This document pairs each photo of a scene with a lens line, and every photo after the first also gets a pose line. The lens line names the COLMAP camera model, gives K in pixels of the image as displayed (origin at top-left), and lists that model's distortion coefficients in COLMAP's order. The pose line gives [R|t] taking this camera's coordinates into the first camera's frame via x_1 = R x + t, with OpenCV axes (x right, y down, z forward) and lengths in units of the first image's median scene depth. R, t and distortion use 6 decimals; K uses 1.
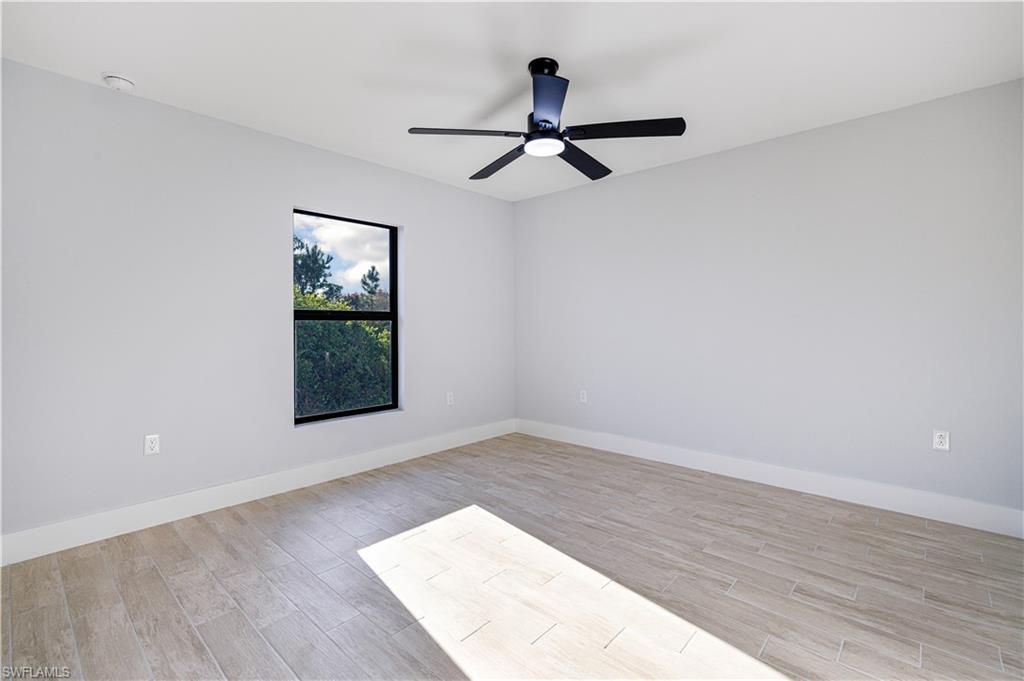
lens RADIAL K [[445.5, 0, 516.2], [0, 445.5, 332.6], [0, 0, 1]] dist [-0.000067, 0.000465]
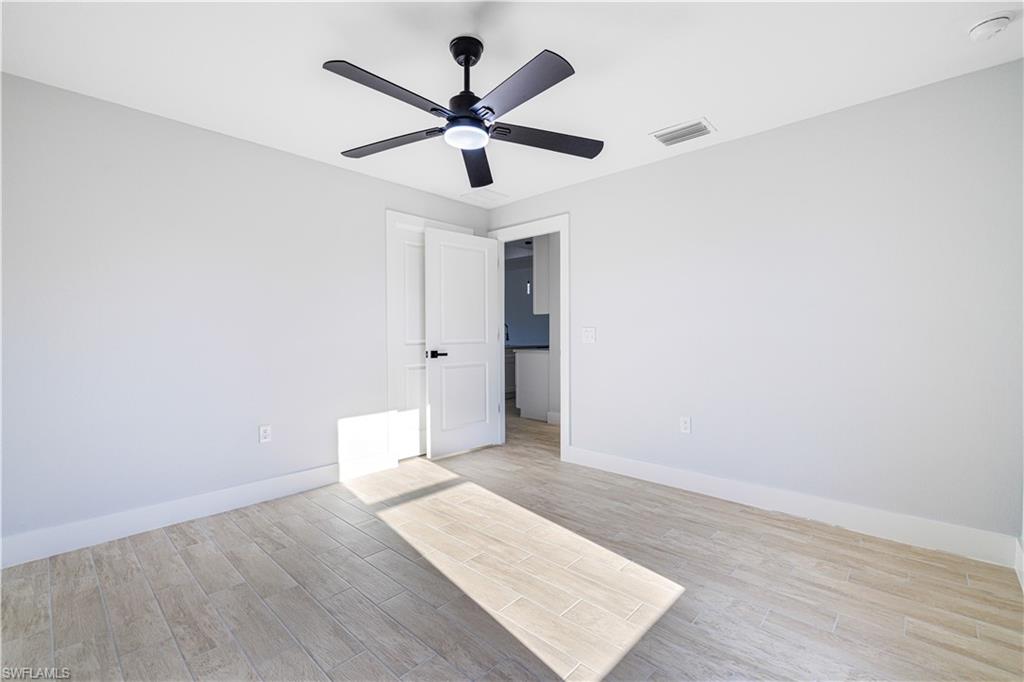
lens RADIAL K [[445.5, 0, 518.3], [0, 445.5, 336.5], [0, 0, 1]] dist [-0.000067, 0.000465]
pose [[-0.999962, 0.008764, -0.000122, -0.025305], [0.008760, 0.999725, 0.021753, -0.024938], [0.000313, 0.021752, -0.999763, 1.423182]]
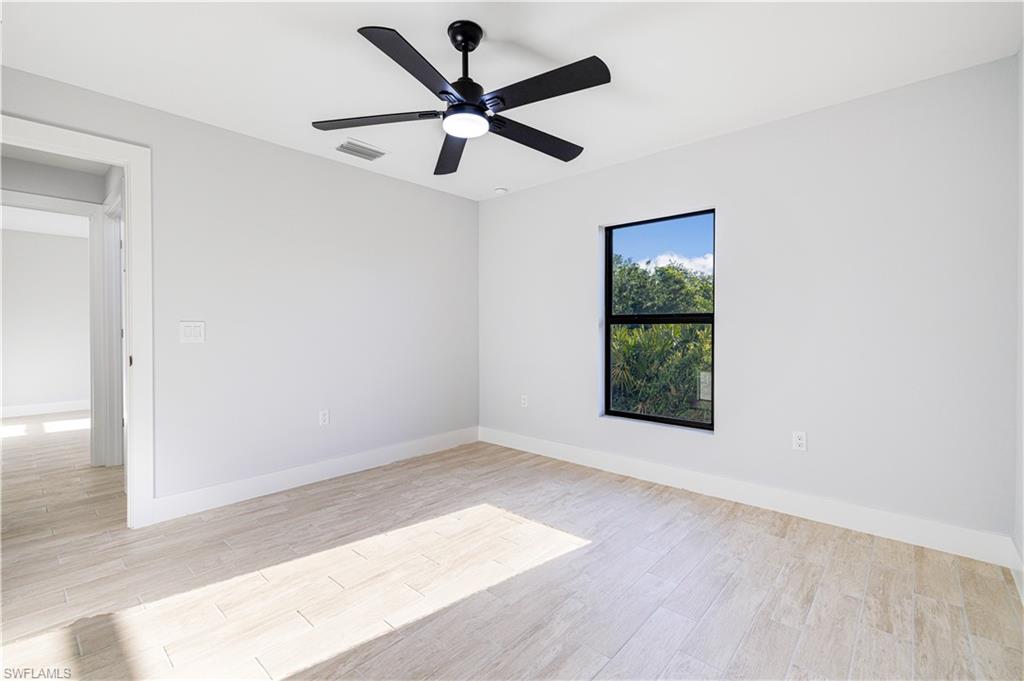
lens RADIAL K [[445.5, 0, 513.2], [0, 445.5, 335.9], [0, 0, 1]] dist [-0.000067, 0.000465]
pose [[0.013367, 0.019403, -0.999722, 0.705056], [-0.013864, 0.999719, 0.019217, -0.017935], [0.999815, 0.013603, 0.013633, 0.800751]]
